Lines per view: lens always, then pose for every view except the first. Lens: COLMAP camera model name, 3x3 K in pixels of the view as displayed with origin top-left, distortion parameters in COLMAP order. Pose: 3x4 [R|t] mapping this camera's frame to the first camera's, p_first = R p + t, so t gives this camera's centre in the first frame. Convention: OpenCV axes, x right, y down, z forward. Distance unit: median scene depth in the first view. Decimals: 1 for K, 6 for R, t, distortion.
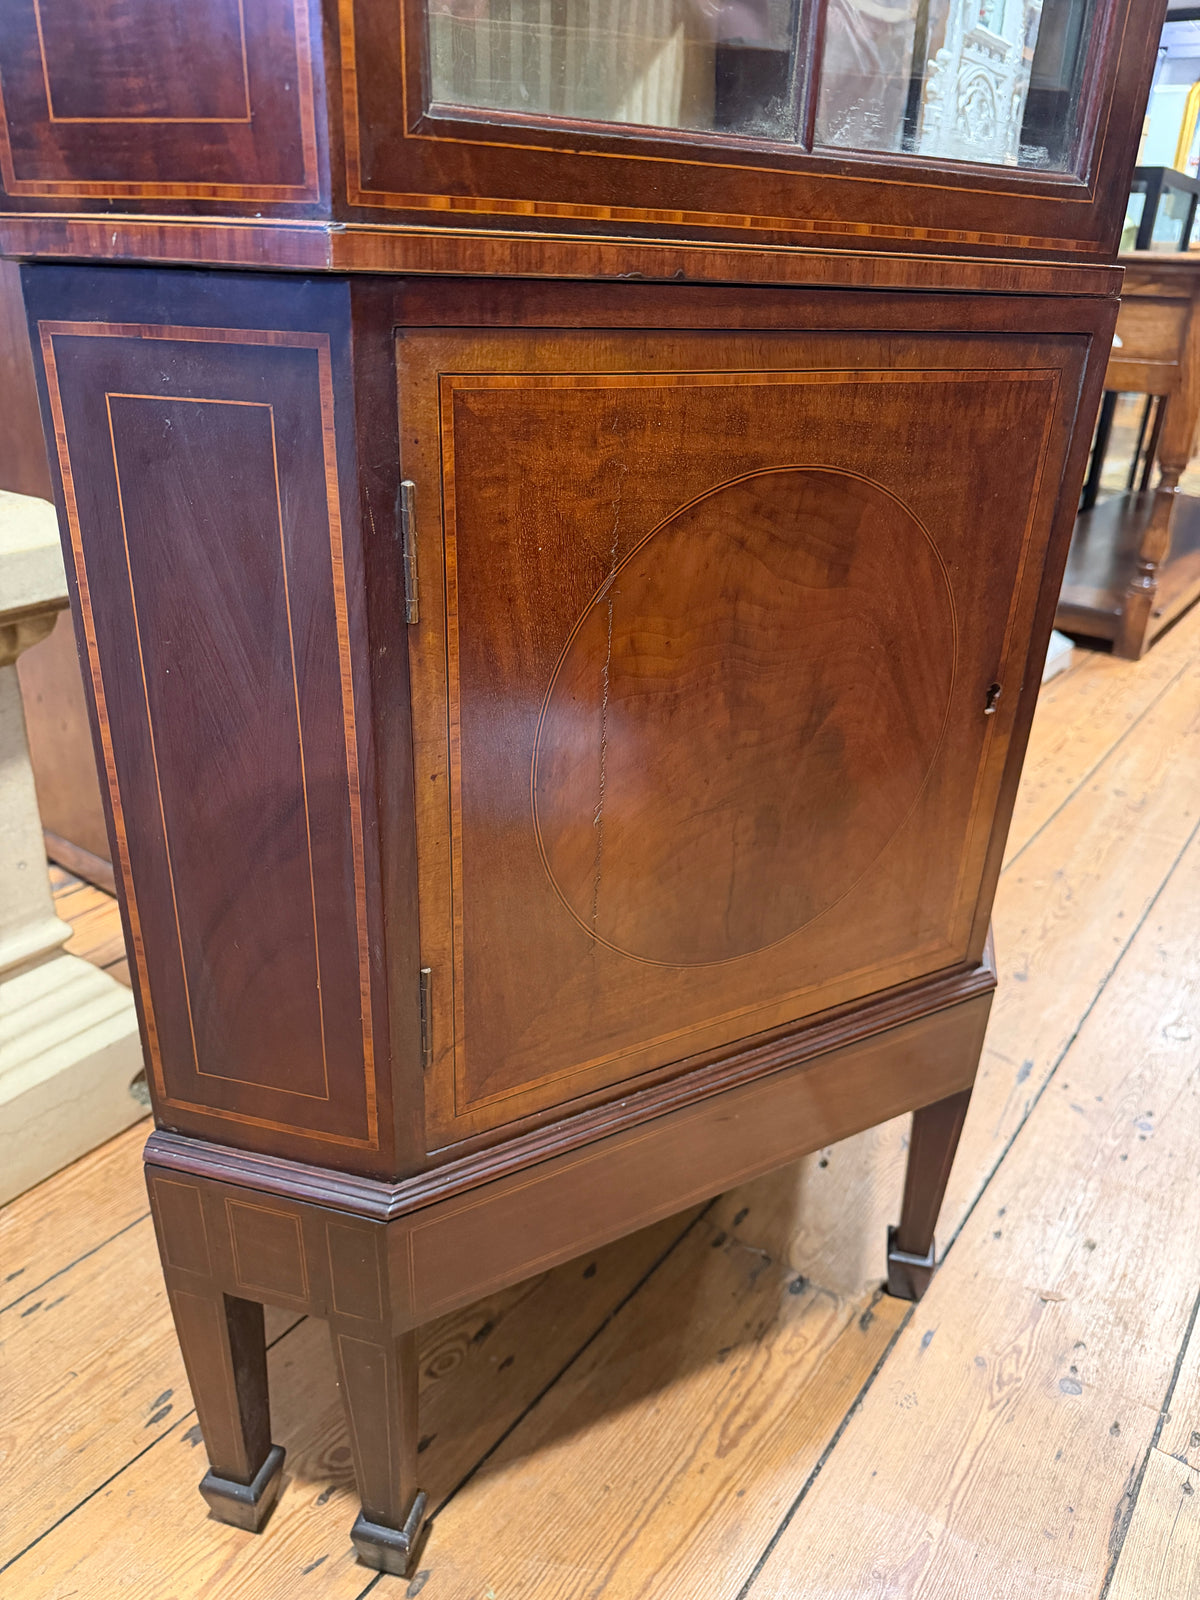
lens RADIAL K [[1121.0, 0, 600.0], [0, 1121.0, 800.0], [0, 0, 1]] dist [0.000410, -0.005125]
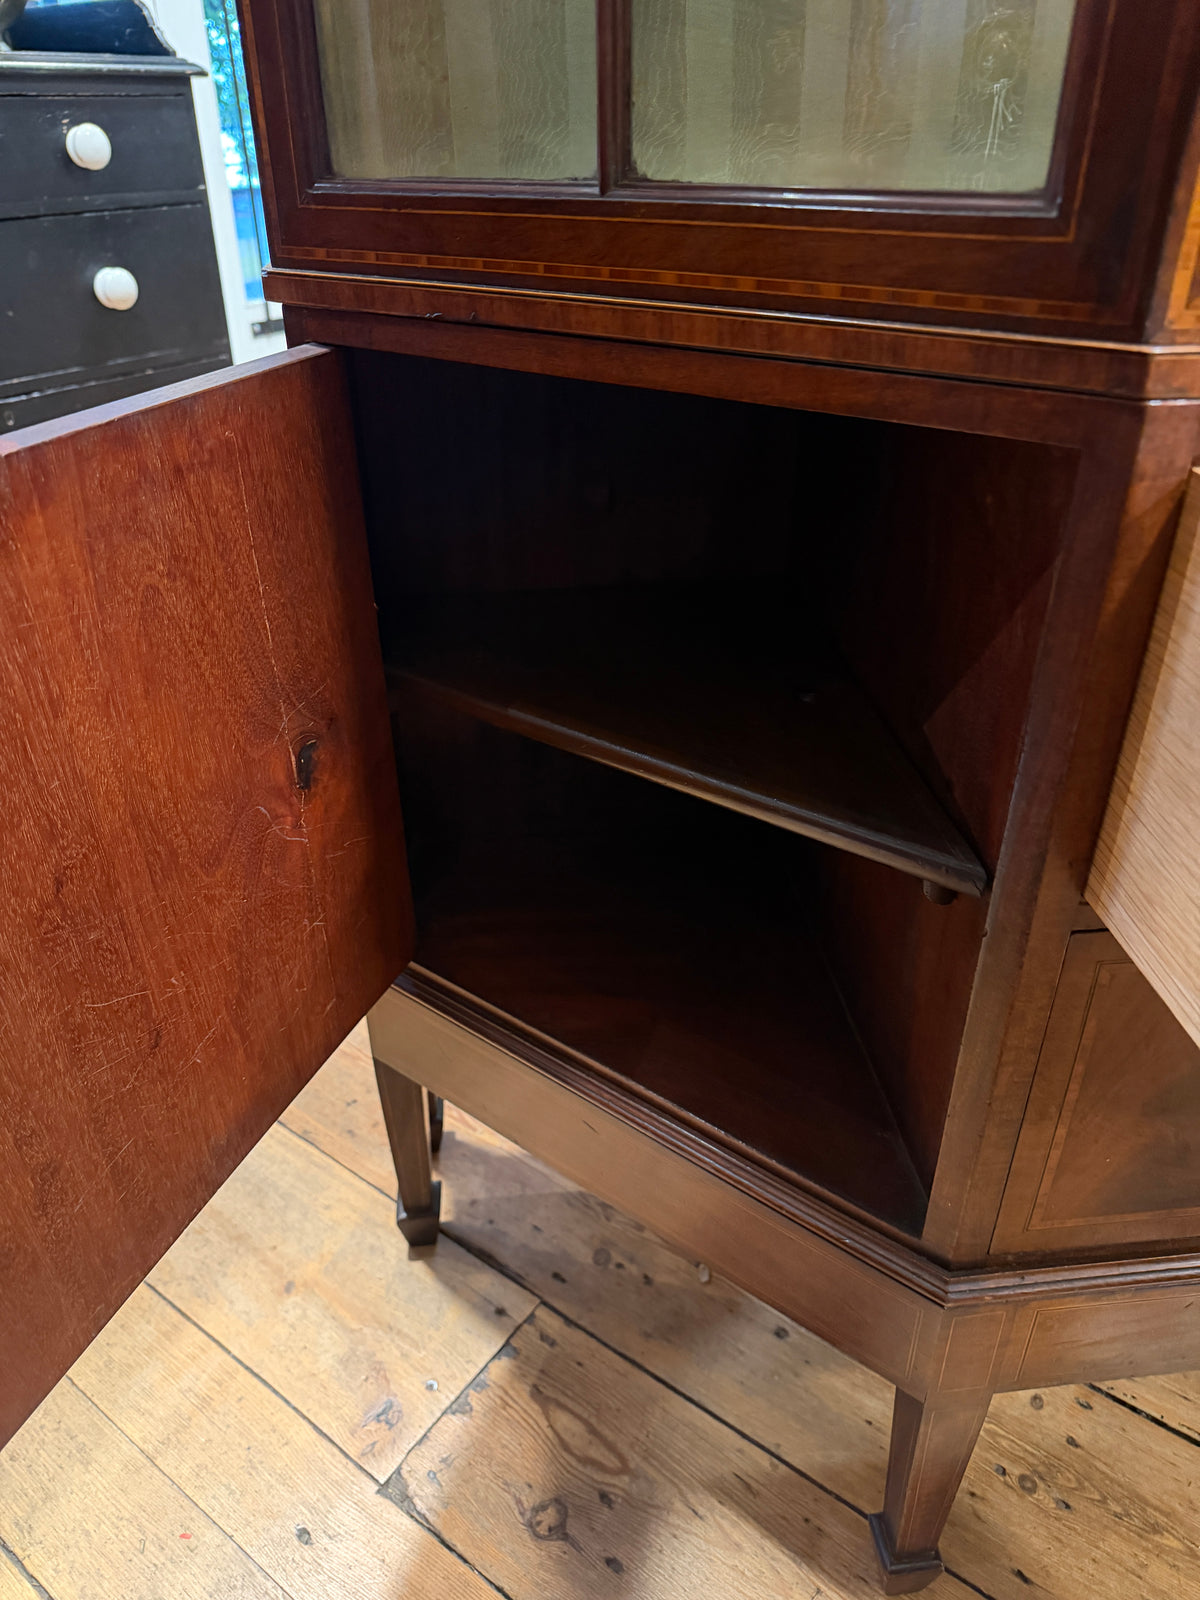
lens RADIAL K [[1121.0, 0, 600.0], [0, 1121.0, 800.0], [0, 0, 1]] dist [0.000410, -0.005125]
pose [[0.370487, 0.440289, -0.817854, 1.138199], [-0.379900, 0.875325, 0.299134, -0.407913], [0.847594, 0.199877, 0.491563, 0.629745]]
